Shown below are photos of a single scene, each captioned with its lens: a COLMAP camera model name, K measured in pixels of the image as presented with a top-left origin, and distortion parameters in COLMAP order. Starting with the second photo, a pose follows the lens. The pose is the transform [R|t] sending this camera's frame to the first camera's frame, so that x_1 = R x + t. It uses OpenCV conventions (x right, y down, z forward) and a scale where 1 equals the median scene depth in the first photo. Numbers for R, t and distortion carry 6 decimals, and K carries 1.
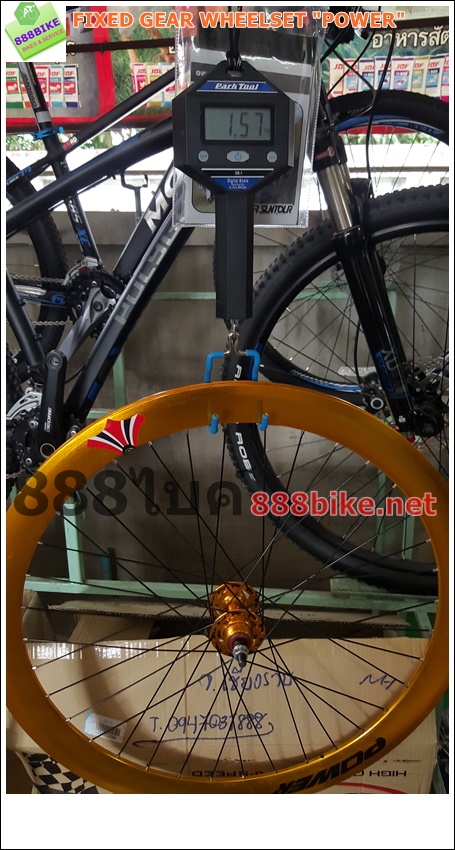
lens RADIAL K [[650.2, 0, 227.5], [0, 650.2, 425.0], [0, 0, 1]] dist [0.012896, -0.000715]
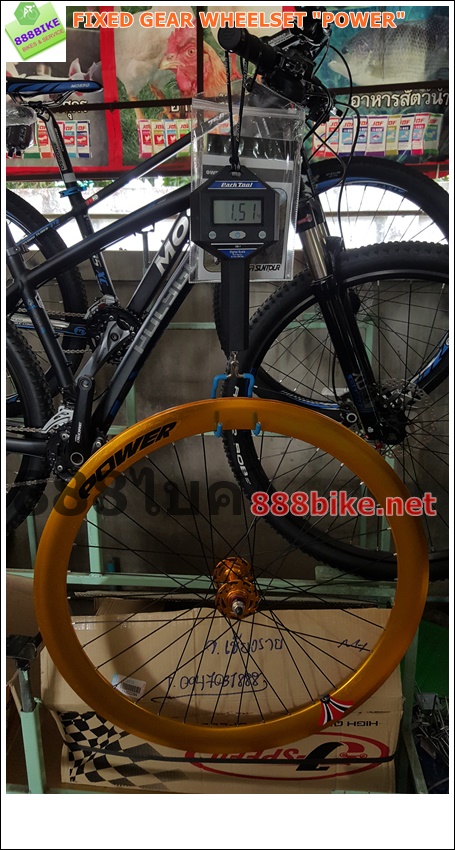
lens RADIAL K [[650.2, 0, 227.5], [0, 650.2, 425.0], [0, 0, 1]] dist [0.012896, -0.000715]
pose [[0.999939, -0.004955, 0.009848, -0.010660], [0.005295, 0.999379, -0.034848, 0.019286], [-0.009670, 0.034898, 0.999344, -0.182687]]
